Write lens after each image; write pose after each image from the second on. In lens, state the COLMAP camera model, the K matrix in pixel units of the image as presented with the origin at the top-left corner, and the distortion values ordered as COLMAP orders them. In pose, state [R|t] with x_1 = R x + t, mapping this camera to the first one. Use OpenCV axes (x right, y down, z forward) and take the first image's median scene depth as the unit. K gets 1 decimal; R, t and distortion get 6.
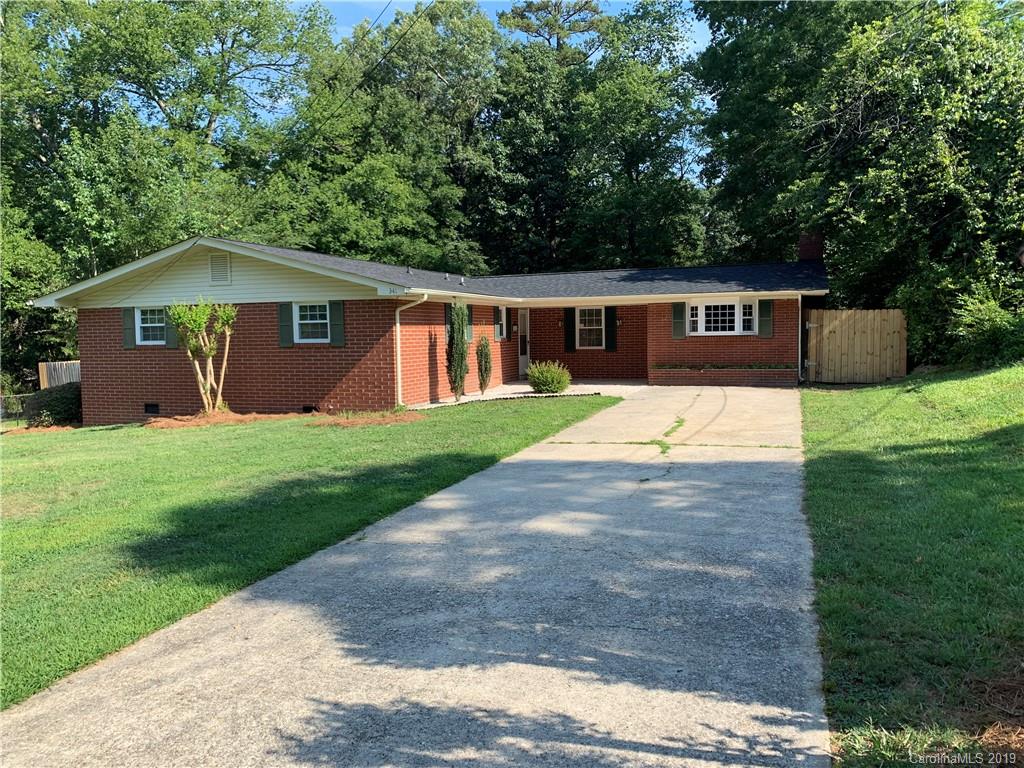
lens RADIAL K [[788.2, 0, 512.0], [0, 788.2, 367.2], [0, 0, 1]] dist [0.007806, 0.000562]
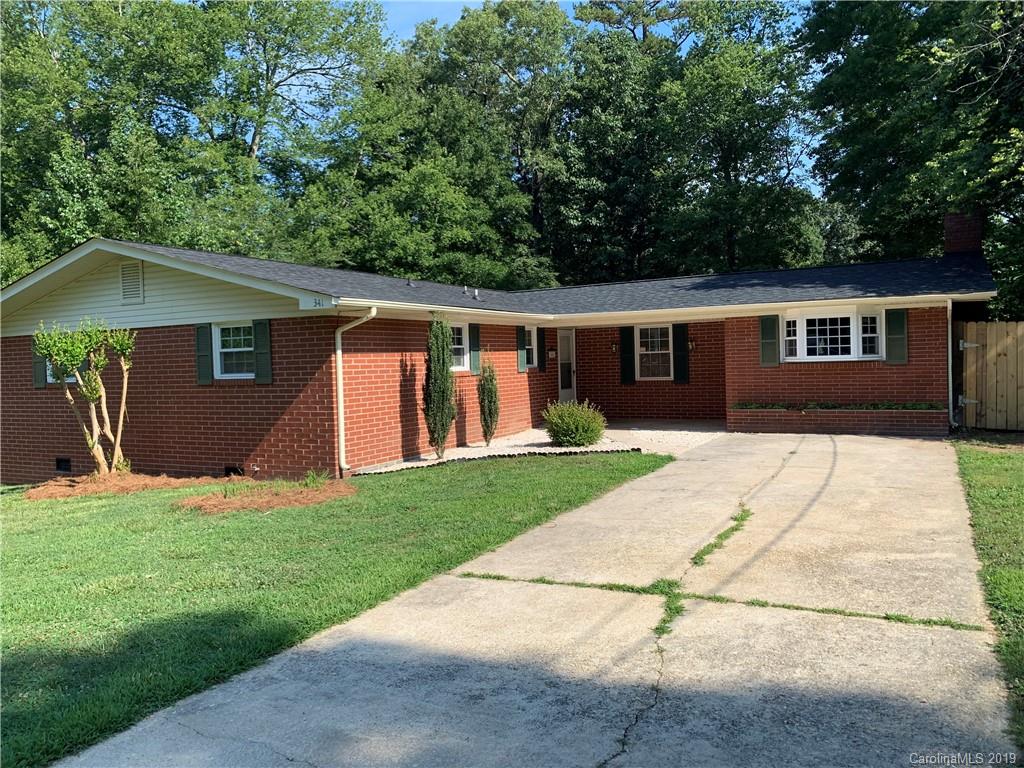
lens RADIAL K [[788.2, 0, 512.0], [0, 788.2, 367.2], [0, 0, 1]] dist [0.007806, 0.000562]
pose [[0.989578, -0.010475, -0.143614, 0.072779], [0.005775, 0.999435, -0.033103, -0.011326], [0.143880, 0.031929, 0.989080, 0.224686]]
